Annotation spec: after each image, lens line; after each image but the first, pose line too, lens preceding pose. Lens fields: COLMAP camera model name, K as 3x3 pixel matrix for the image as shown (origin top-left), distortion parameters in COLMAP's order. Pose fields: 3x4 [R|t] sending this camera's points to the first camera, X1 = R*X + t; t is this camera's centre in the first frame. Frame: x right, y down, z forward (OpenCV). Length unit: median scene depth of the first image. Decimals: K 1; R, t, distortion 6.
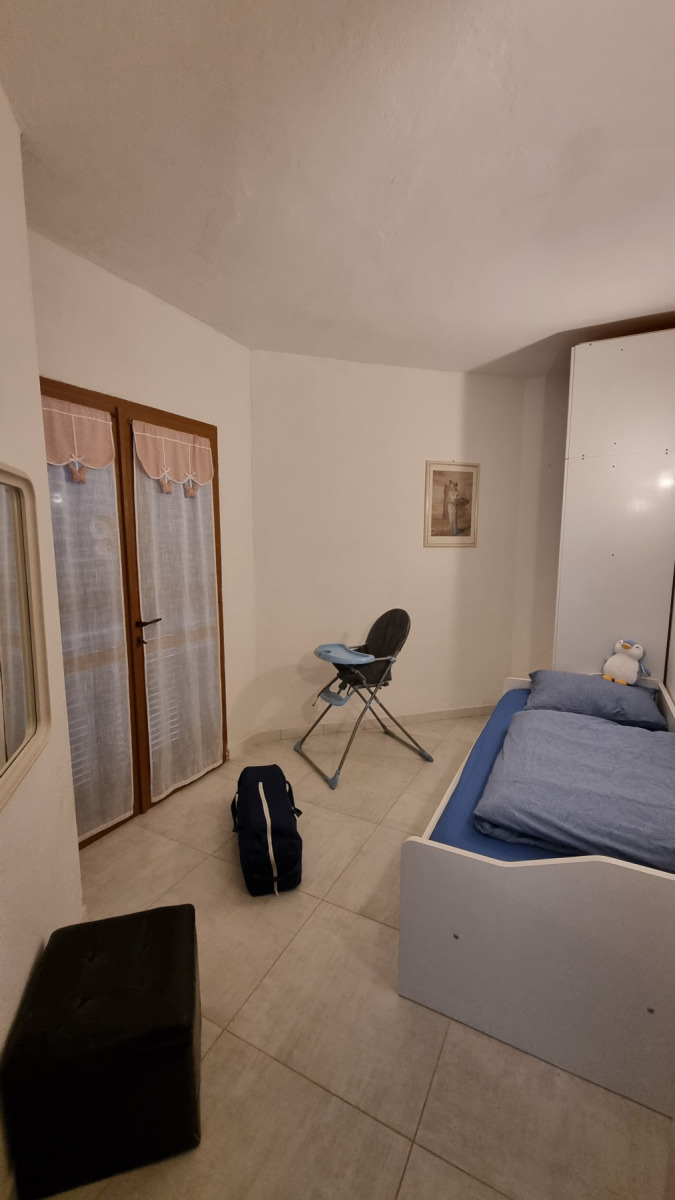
lens RADIAL K [[487.6, 0, 337.5], [0, 487.6, 600.0], [0, 0, 1]] dist [-0.006935, -0.000262]
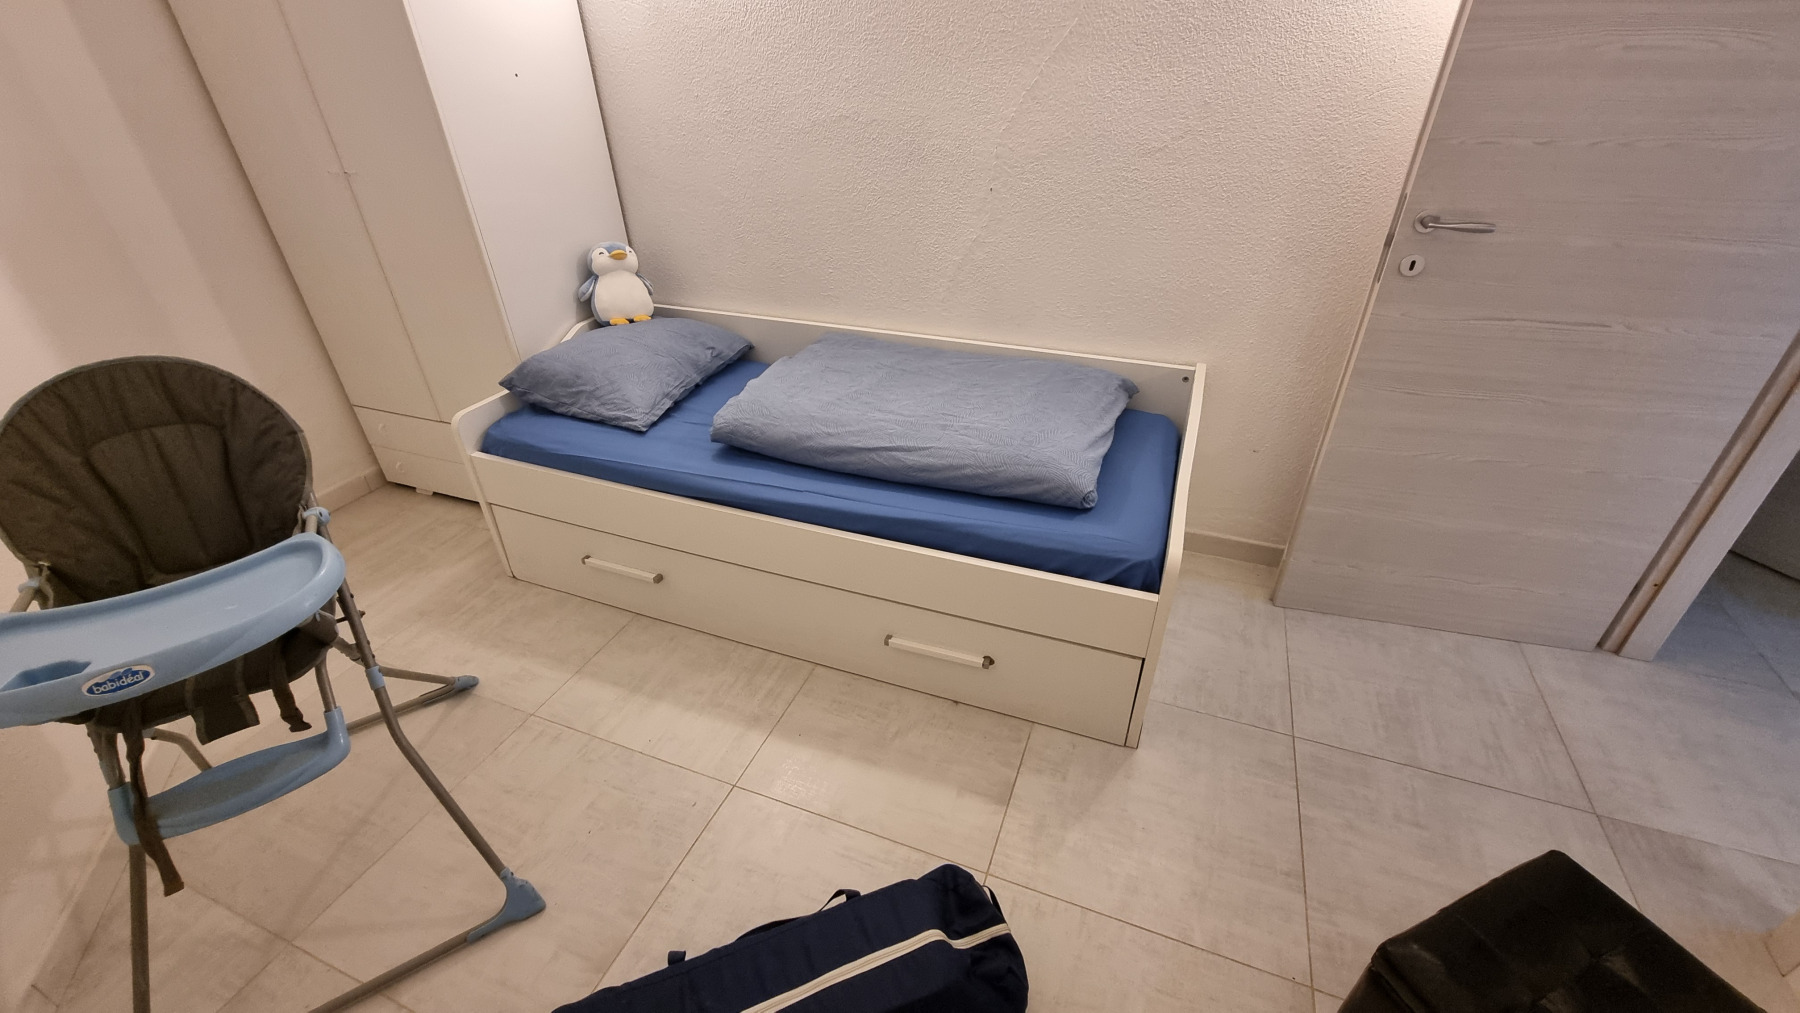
lens RADIAL K [[731.4, 0, 902.5], [0, 731.4, 509.9], [0, 0, 1]] dist [-0.006935, -0.000262]
pose [[-0.115443, -0.530732, 0.839641, -0.480527], [0.143168, 0.827576, 0.542790, -0.110811], [-0.982942, 0.182871, -0.019554, 1.107440]]
